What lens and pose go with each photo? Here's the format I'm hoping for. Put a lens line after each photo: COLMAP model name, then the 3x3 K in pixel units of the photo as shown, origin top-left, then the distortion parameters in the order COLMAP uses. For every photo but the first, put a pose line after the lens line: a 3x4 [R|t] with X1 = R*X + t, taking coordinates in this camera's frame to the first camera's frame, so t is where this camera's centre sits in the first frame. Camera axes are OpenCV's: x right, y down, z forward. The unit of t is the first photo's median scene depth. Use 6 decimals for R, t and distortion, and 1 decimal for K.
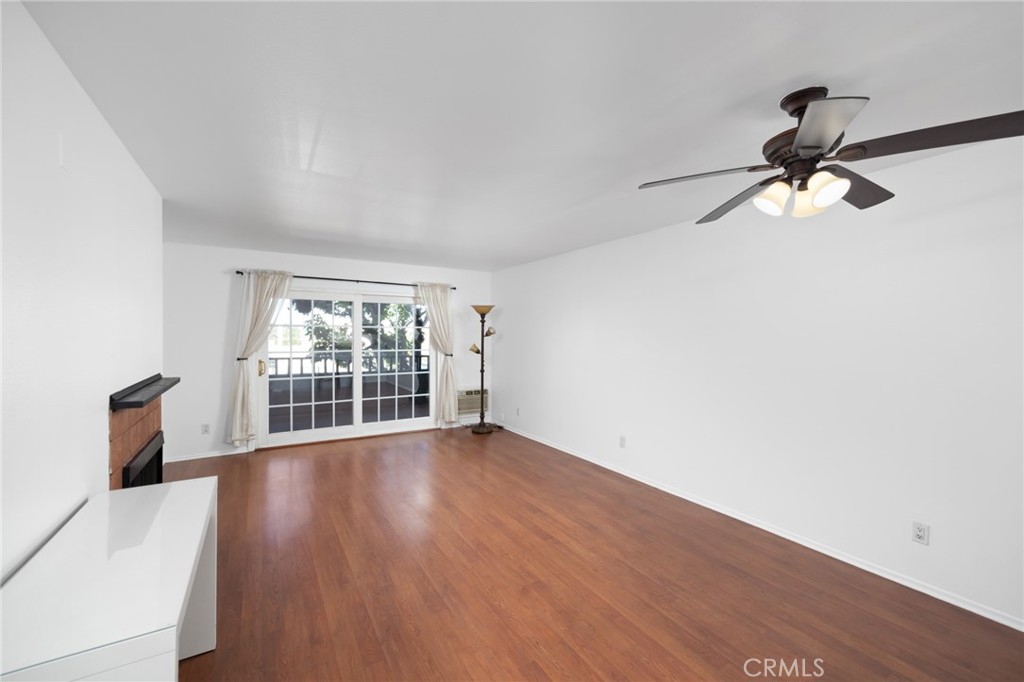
lens RADIAL K [[418.3, 0, 513.4], [0, 418.3, 331.9], [0, 0, 1]] dist [0.001265, 0.000086]
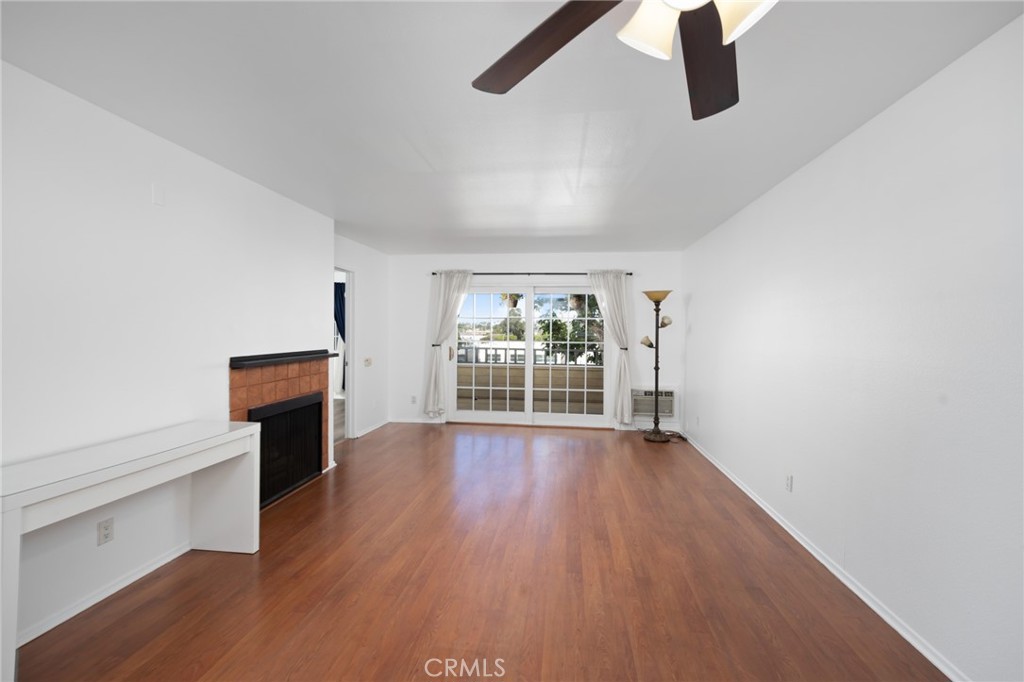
lens RADIAL K [[429.2, 0, 514.1], [0, 429.2, 329.6], [0, 0, 1]] dist [0.002387, 0.000531]
pose [[0.784930, 0.001950, -0.619582, 0.282556], [-0.002403, 0.999997, 0.000103, 0.018082], [0.619580, 0.001408, 0.784932, 0.161831]]
